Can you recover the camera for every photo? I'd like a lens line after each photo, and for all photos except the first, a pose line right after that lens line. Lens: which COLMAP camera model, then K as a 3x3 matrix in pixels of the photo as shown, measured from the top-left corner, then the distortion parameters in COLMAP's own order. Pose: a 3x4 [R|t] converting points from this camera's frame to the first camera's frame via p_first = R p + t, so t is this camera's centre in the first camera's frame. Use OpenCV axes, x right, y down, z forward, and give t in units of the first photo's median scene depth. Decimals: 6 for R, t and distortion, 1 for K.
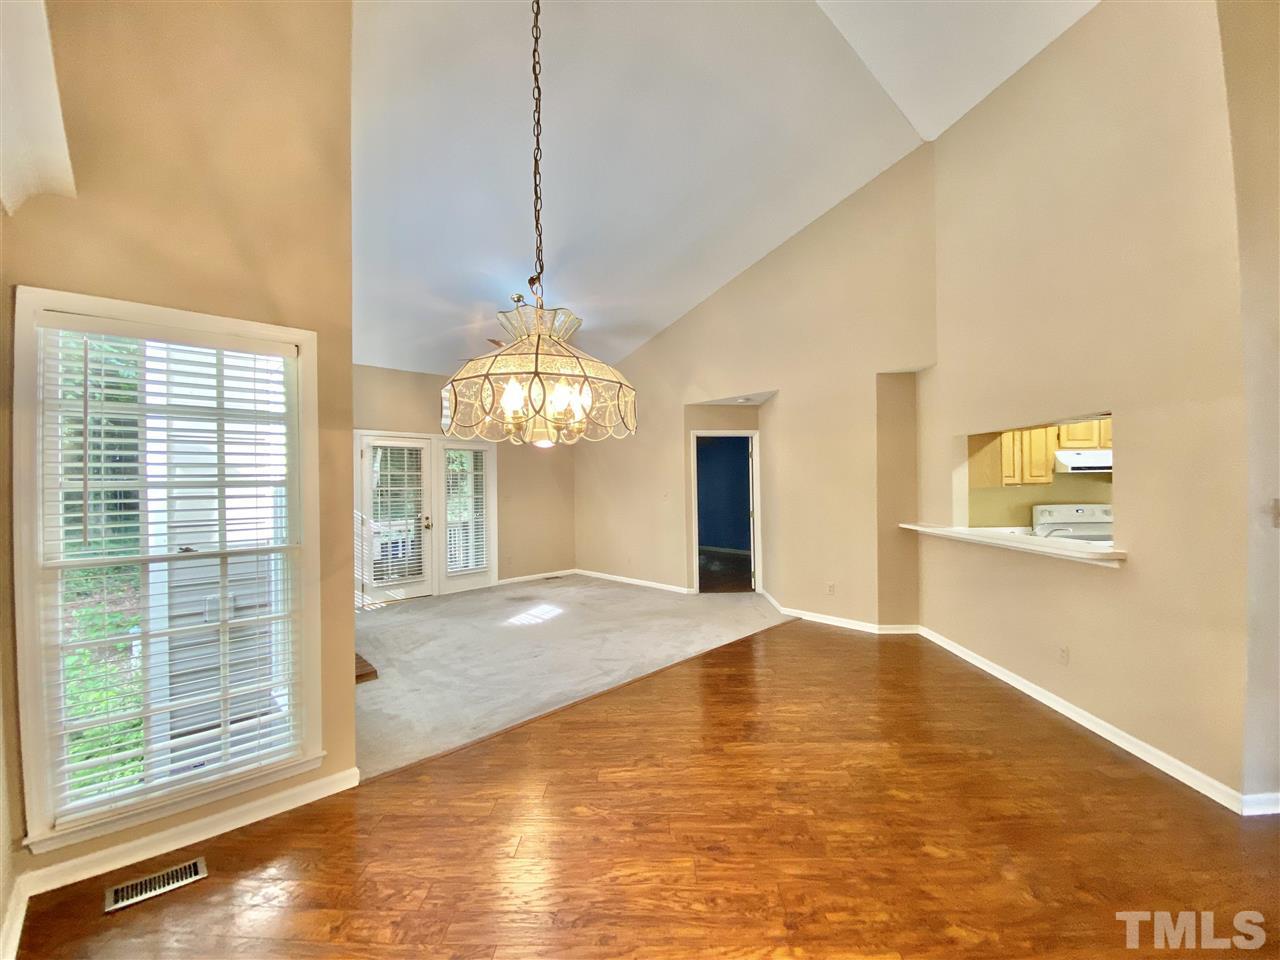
lens RADIAL K [[518.4, 0, 640.7], [0, 518.4, 481.8], [0, 0, 1]] dist [0.020856, -0.020134]
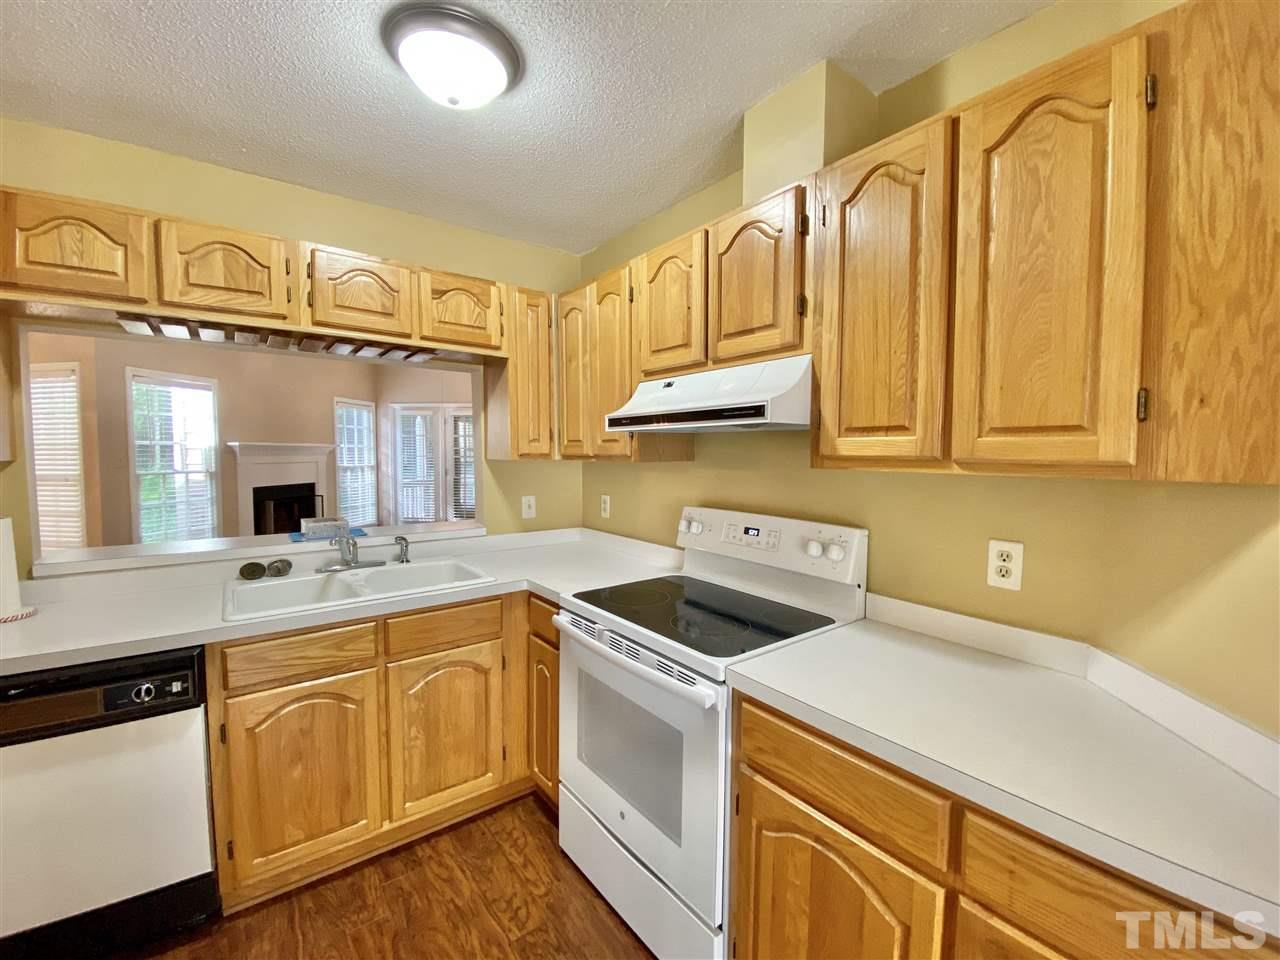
lens RADIAL K [[533.0, 0, 637.2], [0, 533.0, 482.7], [0, 0, 1]] dist [0.022749, -0.021893]
pose [[0.621353, 0.066687, -0.780687, 1.225036], [-0.011105, 0.997021, 0.076327, -0.011083], [0.783452, -0.038756, 0.620243, 0.786731]]
